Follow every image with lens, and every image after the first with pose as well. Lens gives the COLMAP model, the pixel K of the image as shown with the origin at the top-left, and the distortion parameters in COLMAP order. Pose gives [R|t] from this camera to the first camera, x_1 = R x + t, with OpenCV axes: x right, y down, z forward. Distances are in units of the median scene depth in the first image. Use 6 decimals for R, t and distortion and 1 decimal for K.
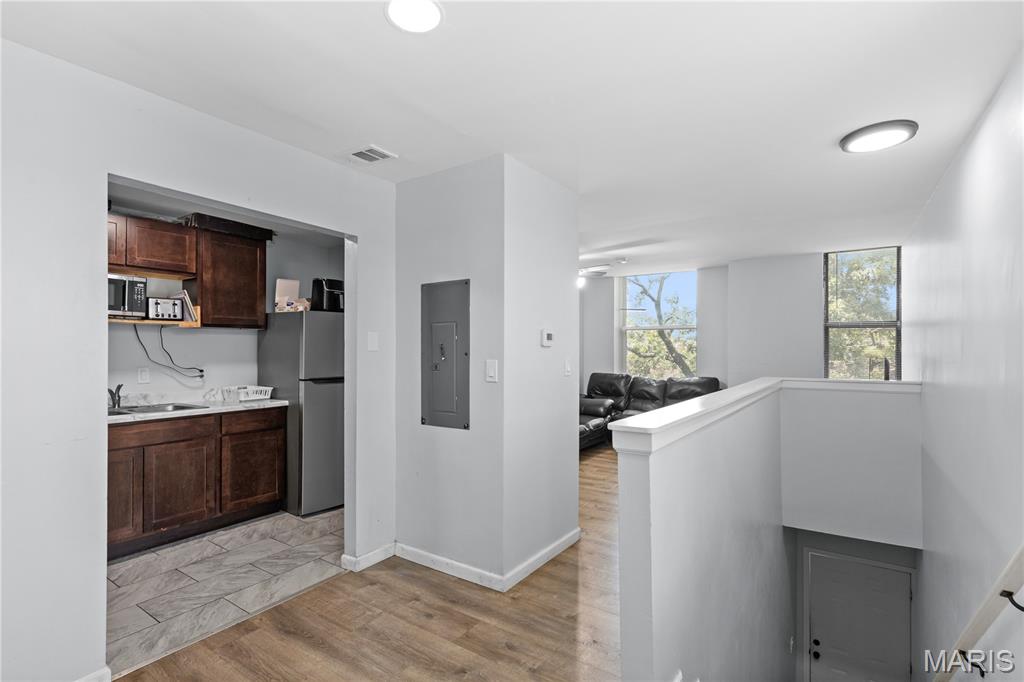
lens RADIAL K [[493.1, 0, 512.0], [0, 493.1, 341.0], [0, 0, 1]] dist [-0.000509, -0.000162]
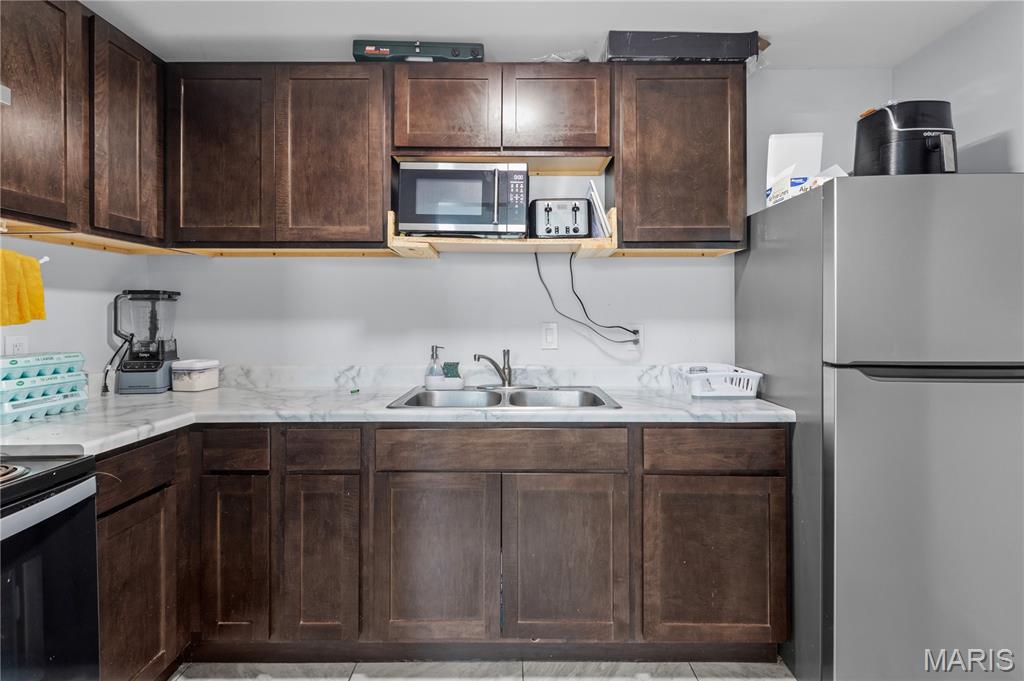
lens RADIAL K [[501.4, 0, 512.8], [0, 501.4, 313.1], [0, 0, 1]] dist [0.000290, -0.000767]
pose [[0.566526, -0.002742, -0.824039, -0.255632], [0.013151, 0.999897, 0.005714, 0.035912], [0.823939, -0.014074, 0.566504, 0.601605]]
